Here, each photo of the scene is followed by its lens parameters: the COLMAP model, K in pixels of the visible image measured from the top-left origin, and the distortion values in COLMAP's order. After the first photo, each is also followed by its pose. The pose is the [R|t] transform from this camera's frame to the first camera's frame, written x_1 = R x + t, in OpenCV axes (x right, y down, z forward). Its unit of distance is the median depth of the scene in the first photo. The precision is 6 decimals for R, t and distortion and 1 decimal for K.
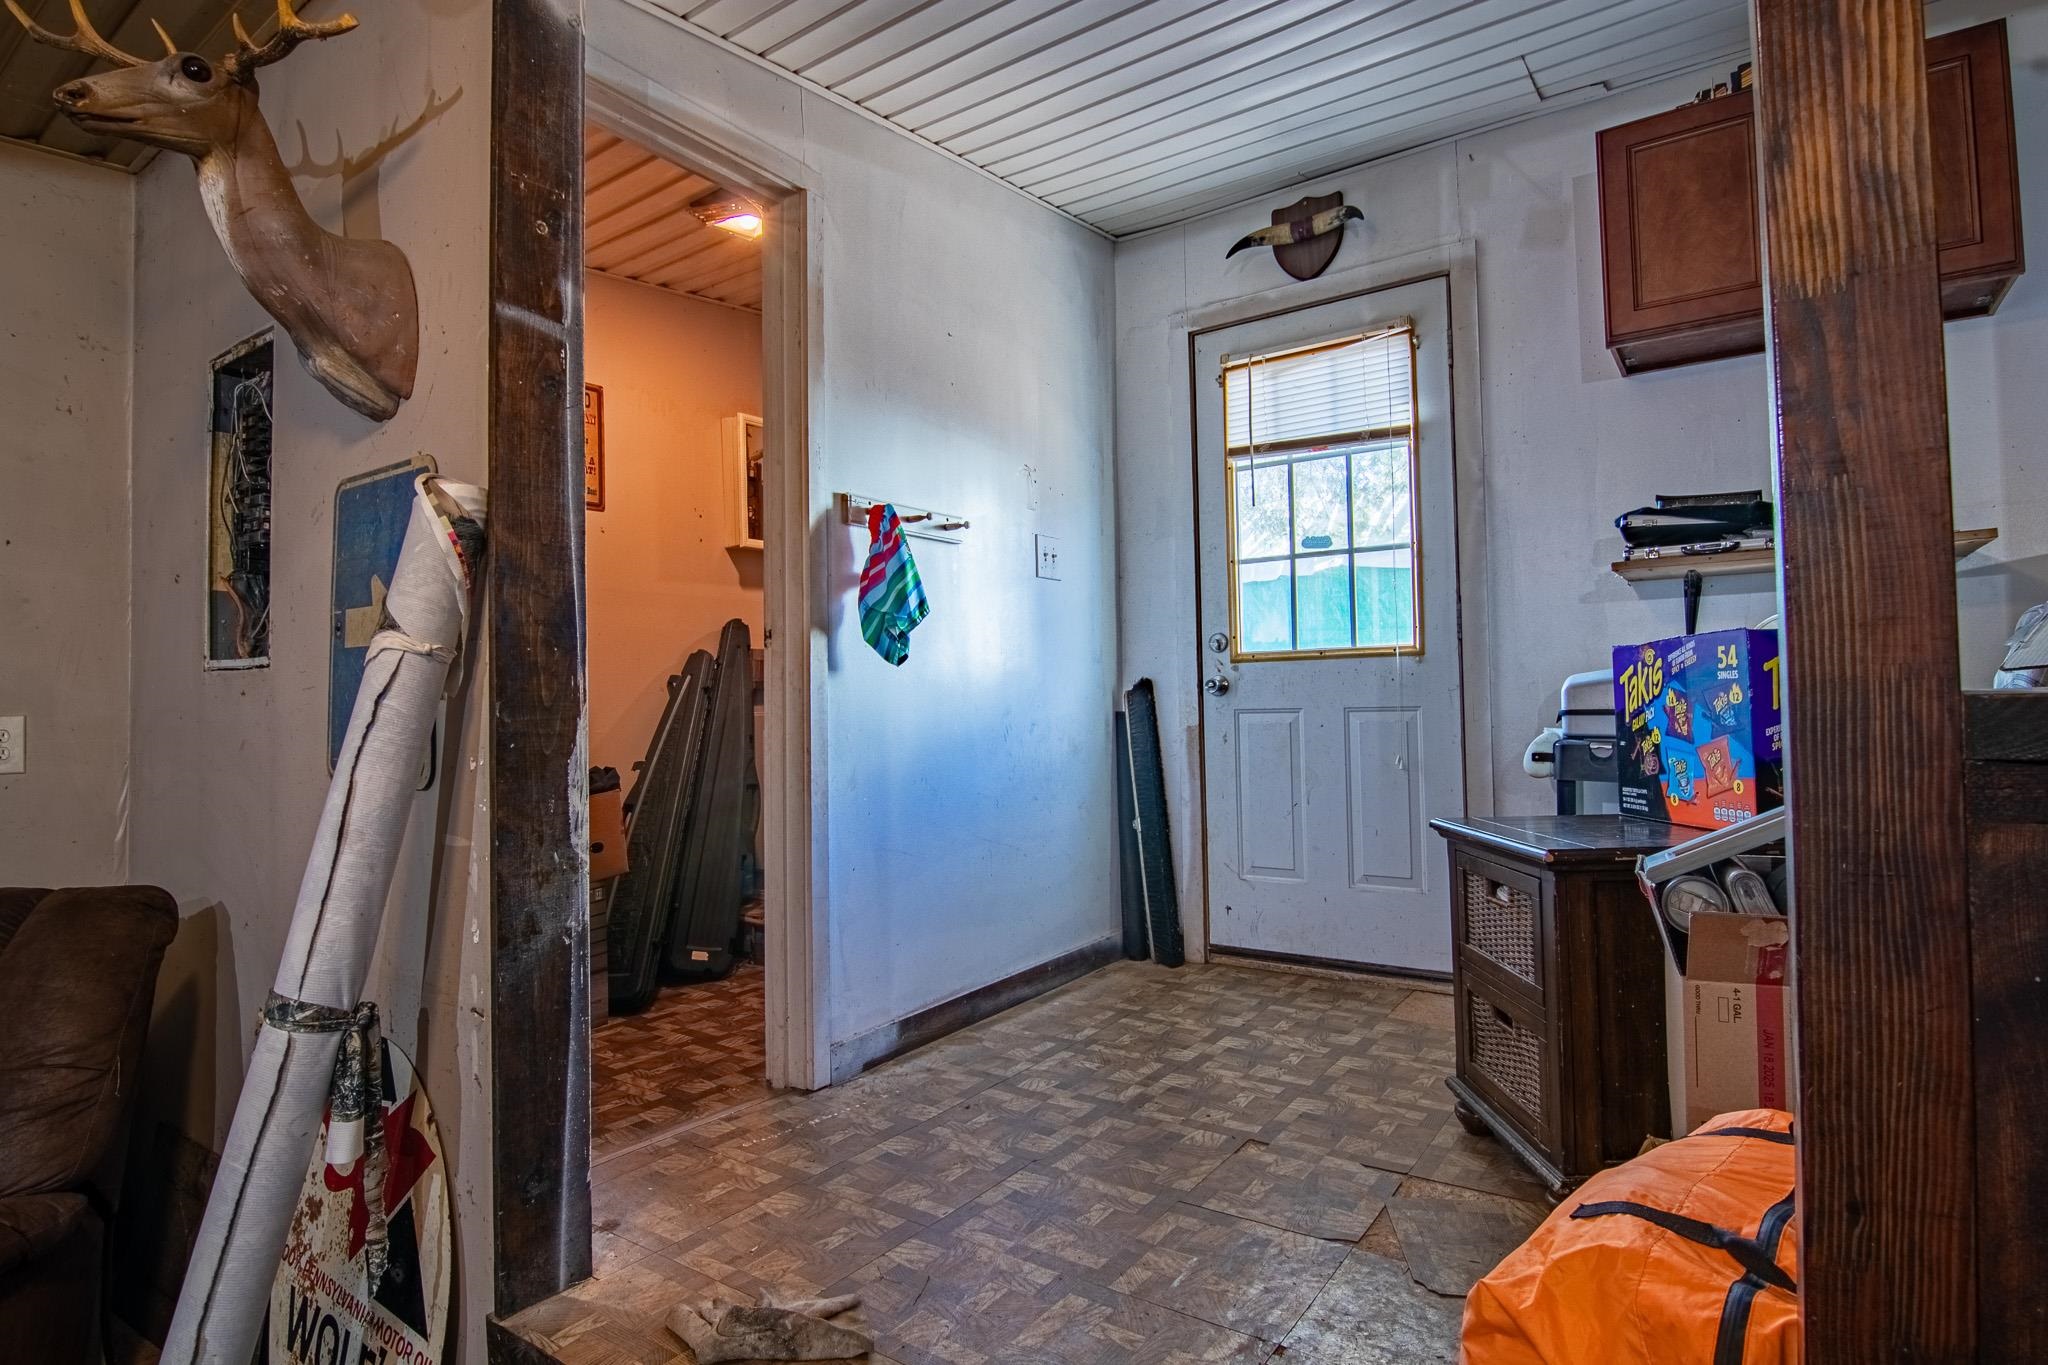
lens RADIAL K [[1050.6, 0, 1027.4], [0, 1050.6, 673.9], [0, 0, 1]] dist [0.004946, -0.016938]
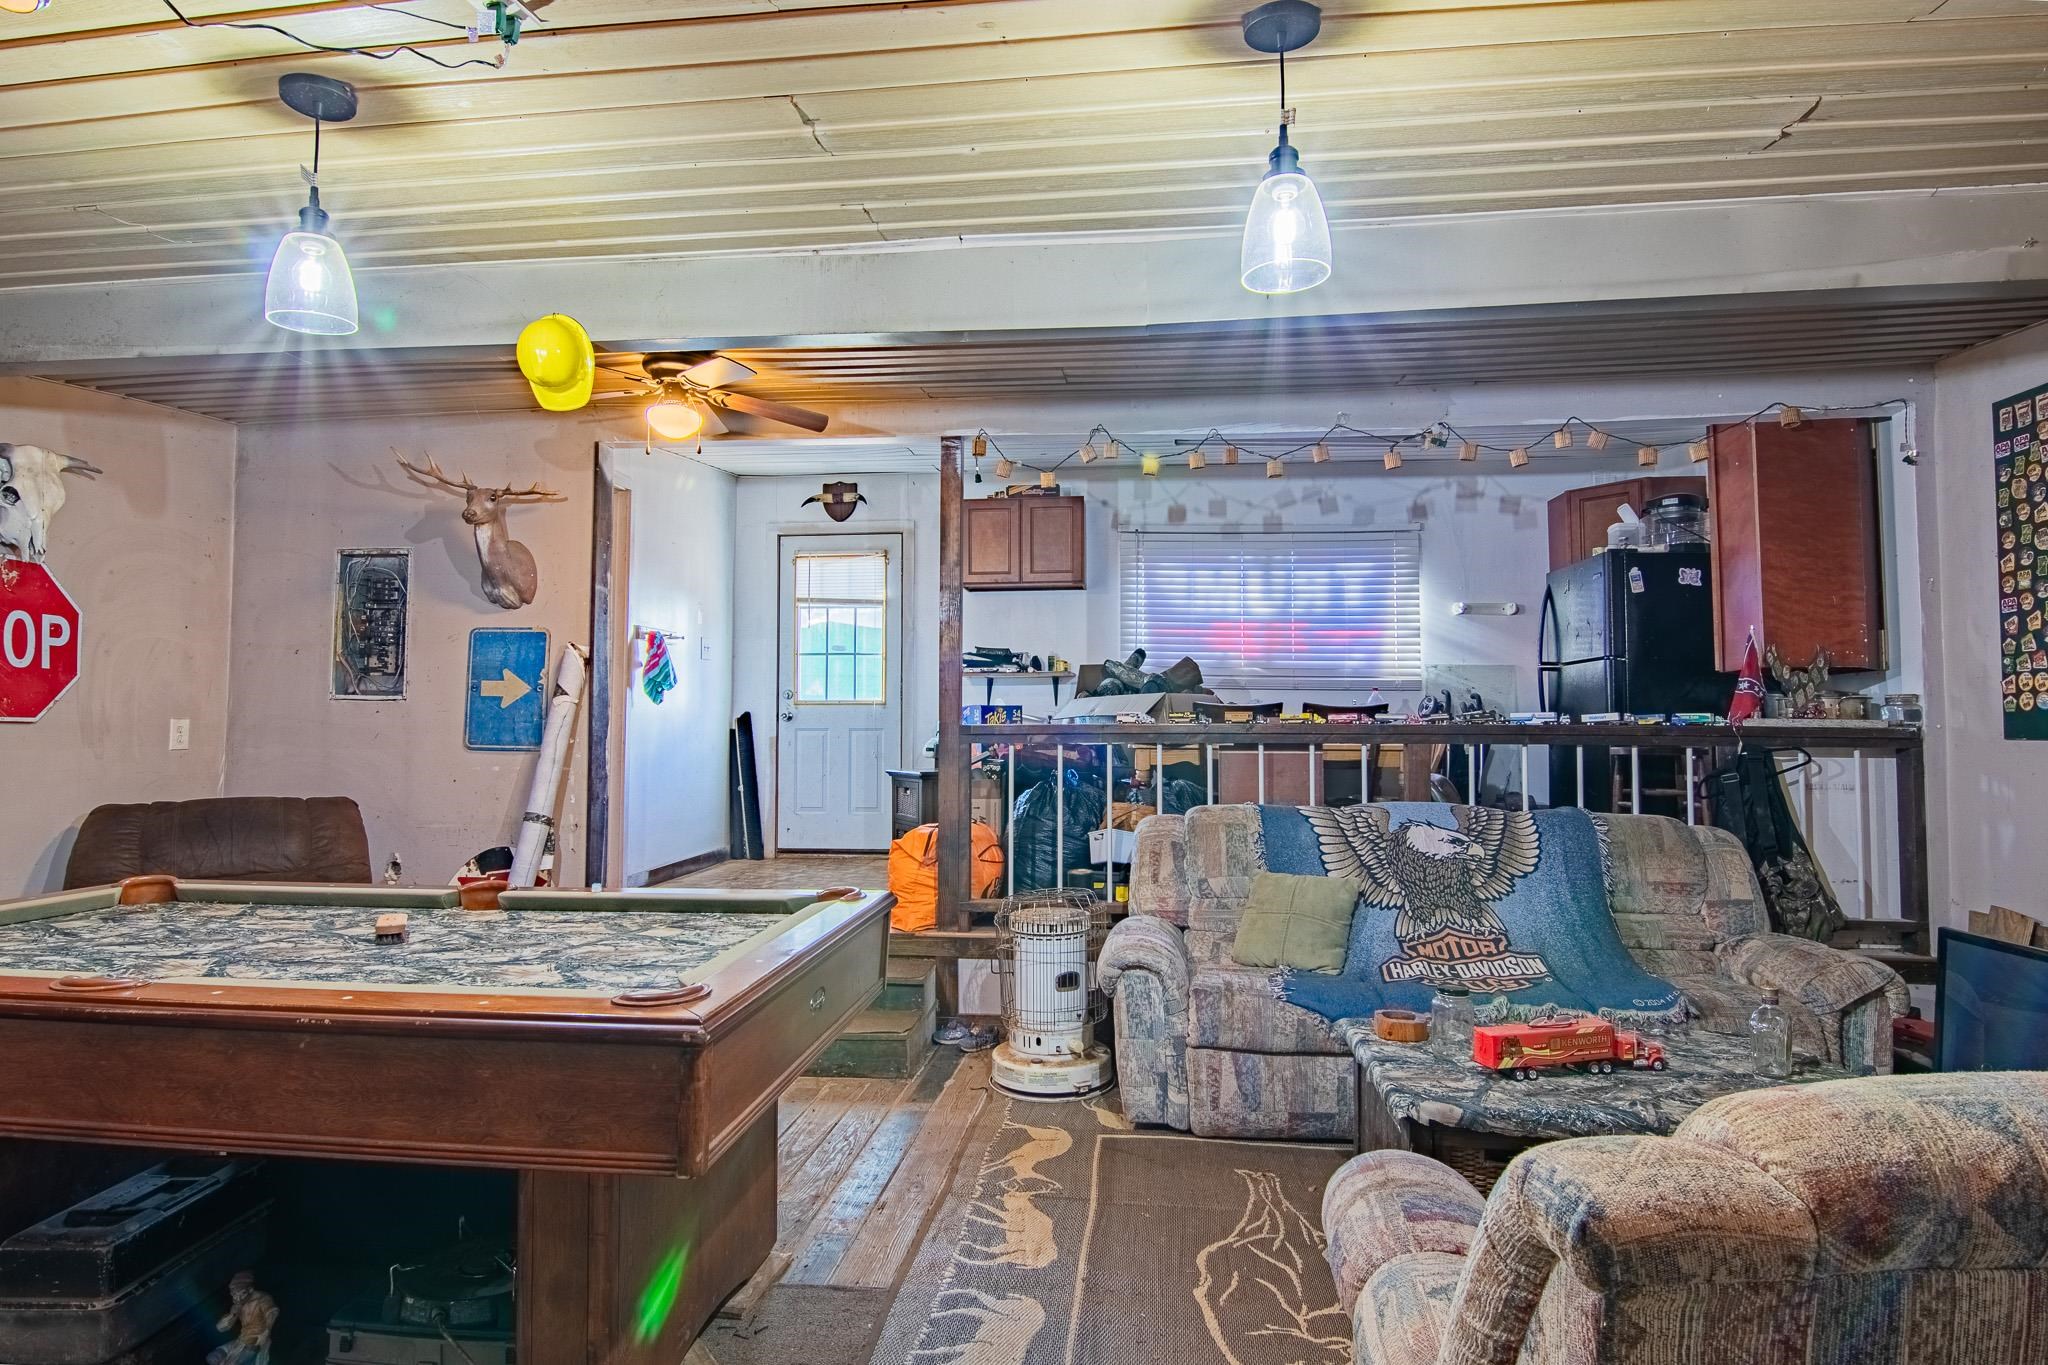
lens RADIAL K [[1050.6, 0, 1027.4], [0, 1050.6, 673.9], [0, 0, 1]] dist [0.004946, -0.016938]
pose [[0.879558, 0.042035, 0.473931, -0.380653], [-0.031265, 0.999043, -0.030585, -0.023820], [-0.474763, 0.012084, 0.880031, -1.006460]]
